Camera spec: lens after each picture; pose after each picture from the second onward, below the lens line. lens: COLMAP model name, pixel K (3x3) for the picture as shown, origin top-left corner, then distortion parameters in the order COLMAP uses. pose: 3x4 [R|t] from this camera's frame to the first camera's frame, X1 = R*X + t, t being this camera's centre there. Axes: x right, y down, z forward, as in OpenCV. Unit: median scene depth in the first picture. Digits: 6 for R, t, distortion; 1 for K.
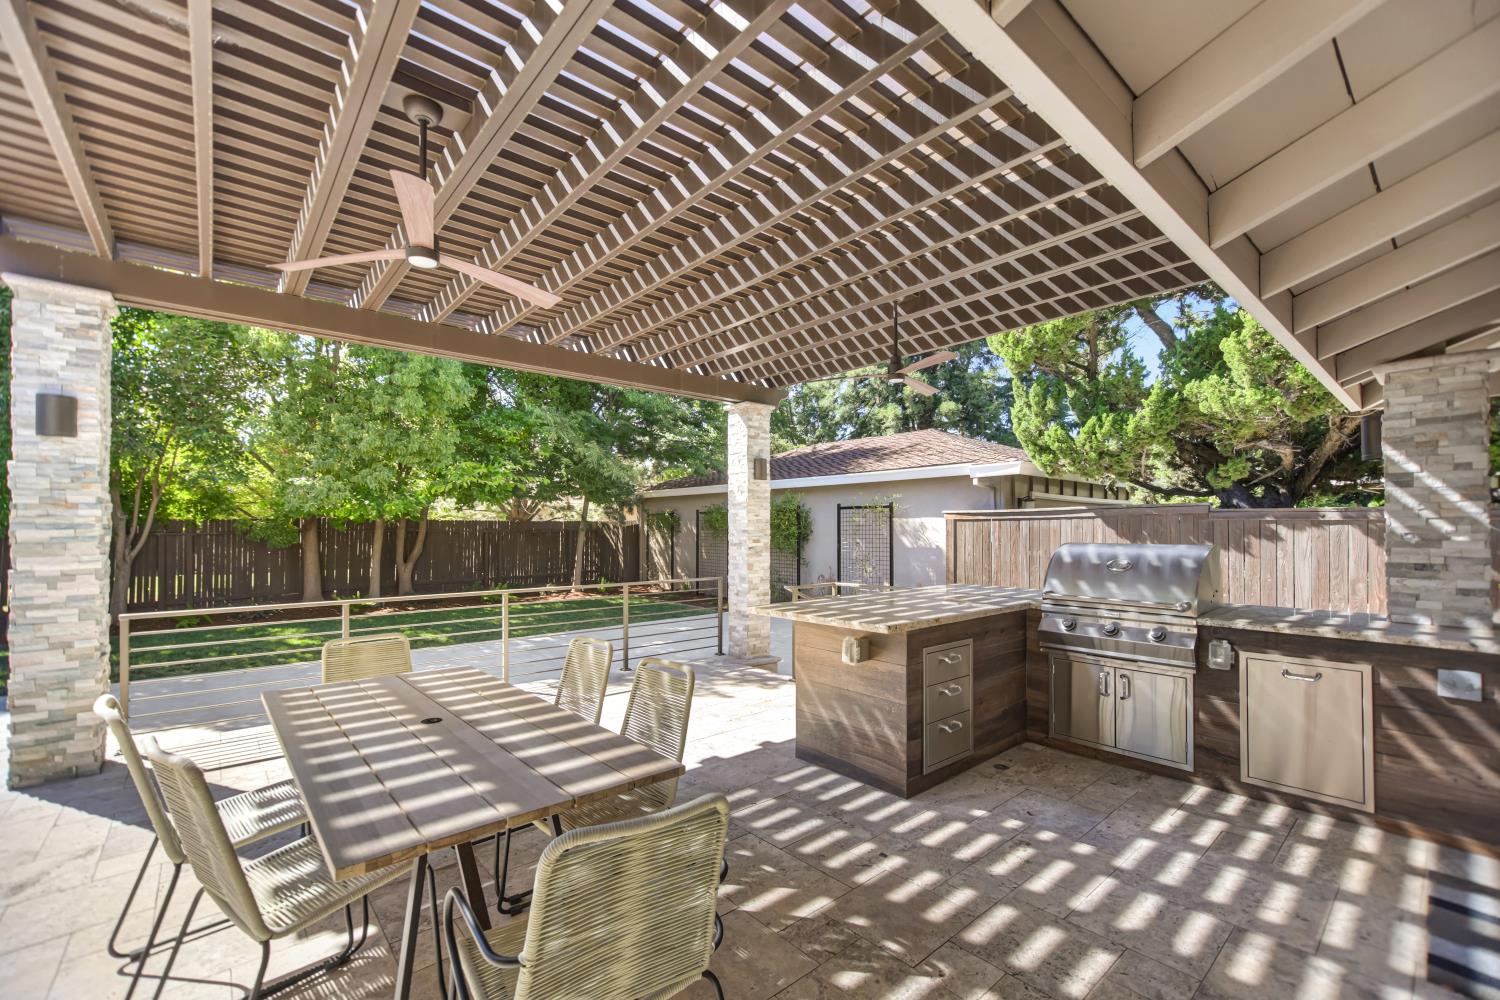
lens RADIAL K [[621.2, 0, 749.7], [0, 621.2, 517.1], [0, 0, 1]] dist [-0.014644, 0.007119]
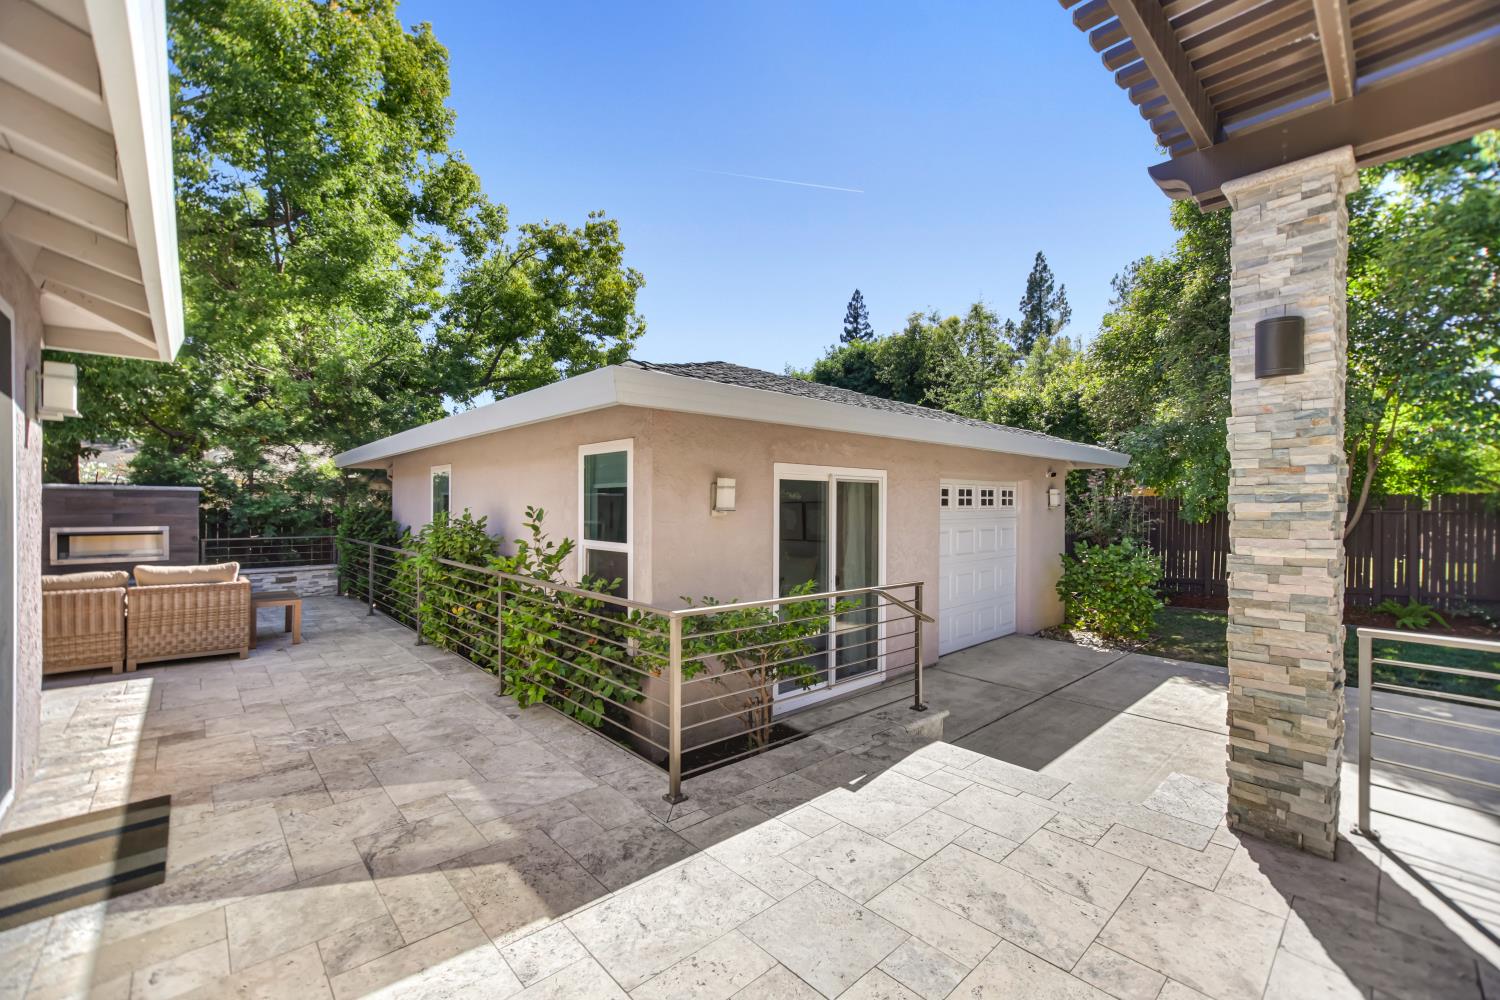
lens RADIAL K [[621.2, 0, 749.7], [0, 621.2, 517.1], [0, 0, 1]] dist [-0.014644, 0.007119]
pose [[0.028158, 0.019882, -0.999406, -0.373015], [0.015637, 0.999671, 0.020328, 0.011452], [0.999481, -0.016200, 0.027838, 0.320230]]
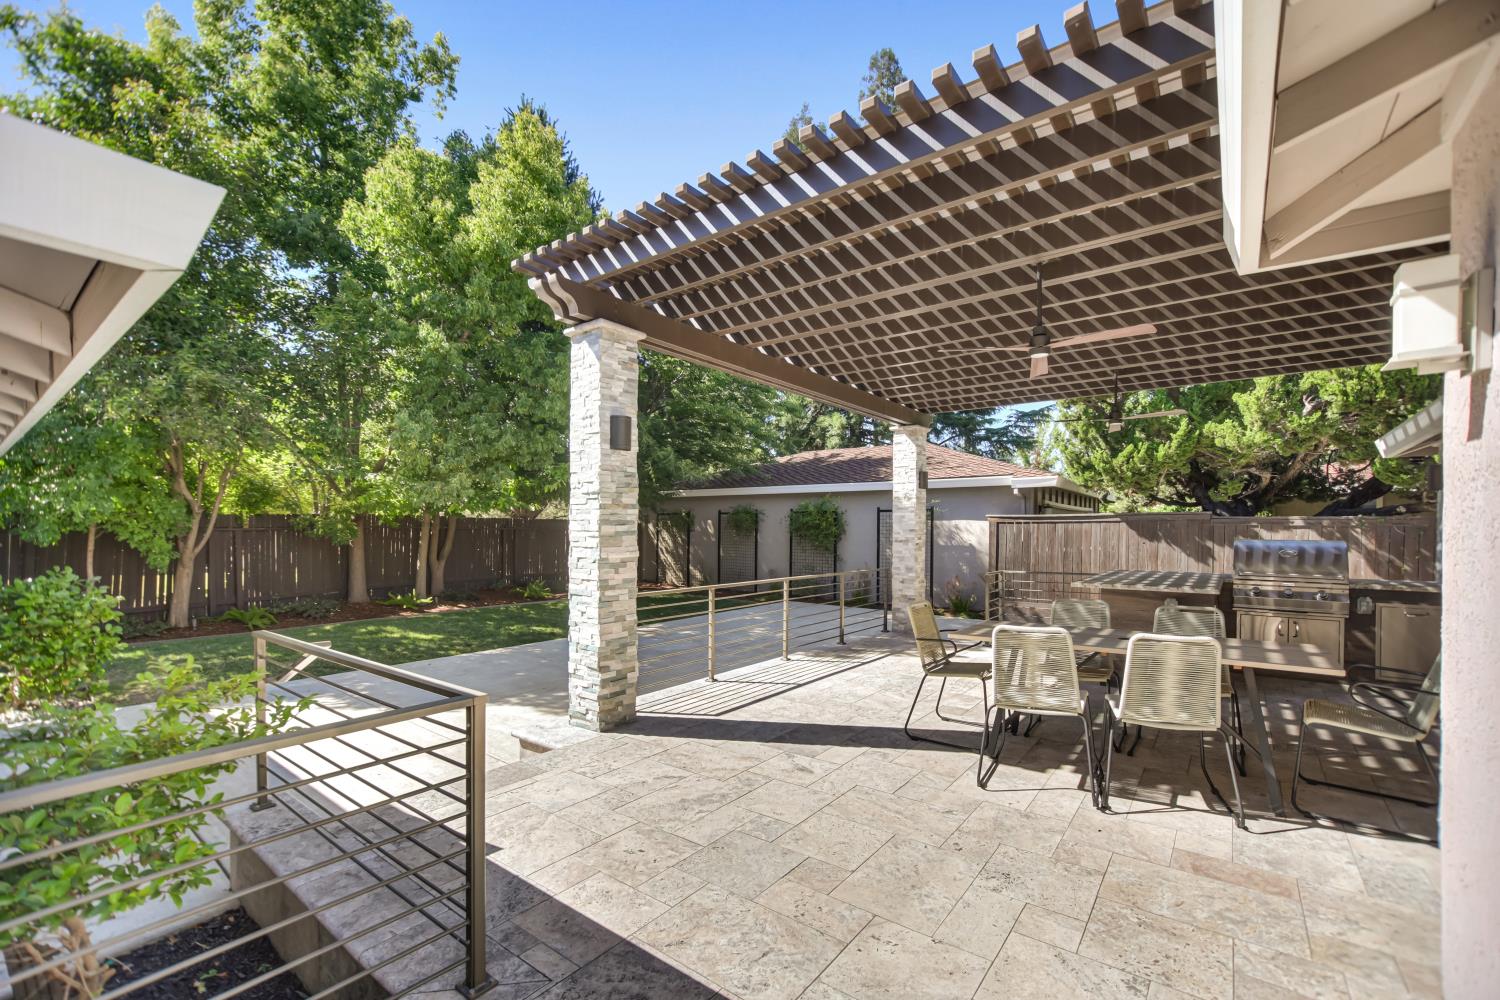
lens RADIAL K [[620.0, 0, 770.6], [0, 620.0, 529.2], [0, 0, 1]] dist [-0.001796, -0.000044]
pose [[0.977233, 0.007533, 0.212037, -0.991871], [-0.011598, 0.999772, 0.017932, 0.002775], [-0.211854, -0.019983, 0.977097, -0.253927]]
